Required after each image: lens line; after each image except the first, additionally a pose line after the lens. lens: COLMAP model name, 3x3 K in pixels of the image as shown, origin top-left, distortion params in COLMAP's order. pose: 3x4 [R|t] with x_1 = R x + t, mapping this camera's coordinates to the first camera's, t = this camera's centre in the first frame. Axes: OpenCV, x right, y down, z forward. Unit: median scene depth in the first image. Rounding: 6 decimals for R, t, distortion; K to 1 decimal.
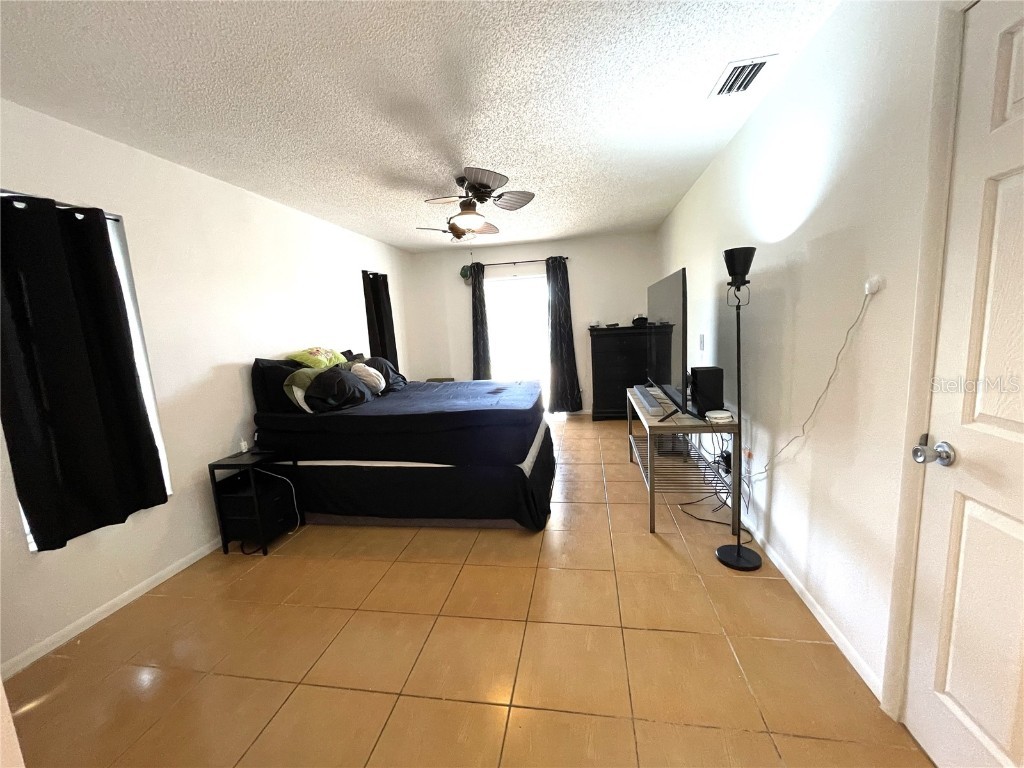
lens RADIAL K [[412.3, 0, 513.7], [0, 412.3, 384.4], [0, 0, 1]] dist [0.001842, 0.000171]
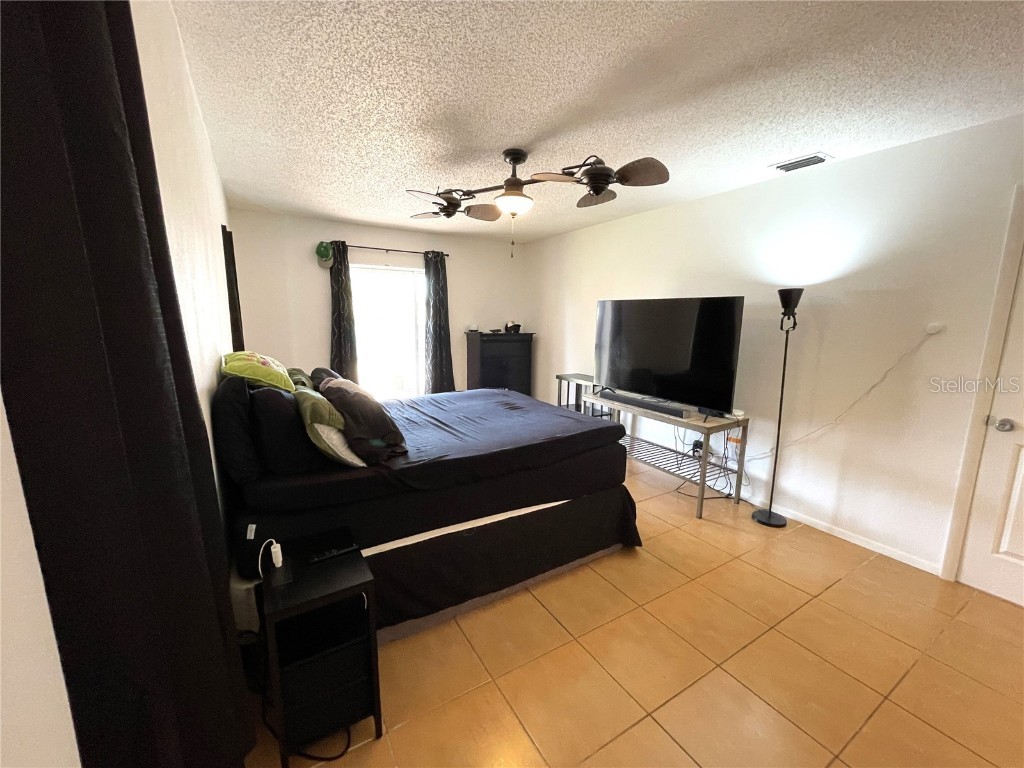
lens RADIAL K [[412.3, 0, 513.7], [0, 412.3, 384.4], [0, 0, 1]] dist [0.001842, 0.000171]
pose [[0.754907, -0.040197, 0.654598, -0.702069], [0.039428, 0.999096, 0.015882, -0.050014], [-0.654645, 0.013820, 0.755810, 0.396343]]
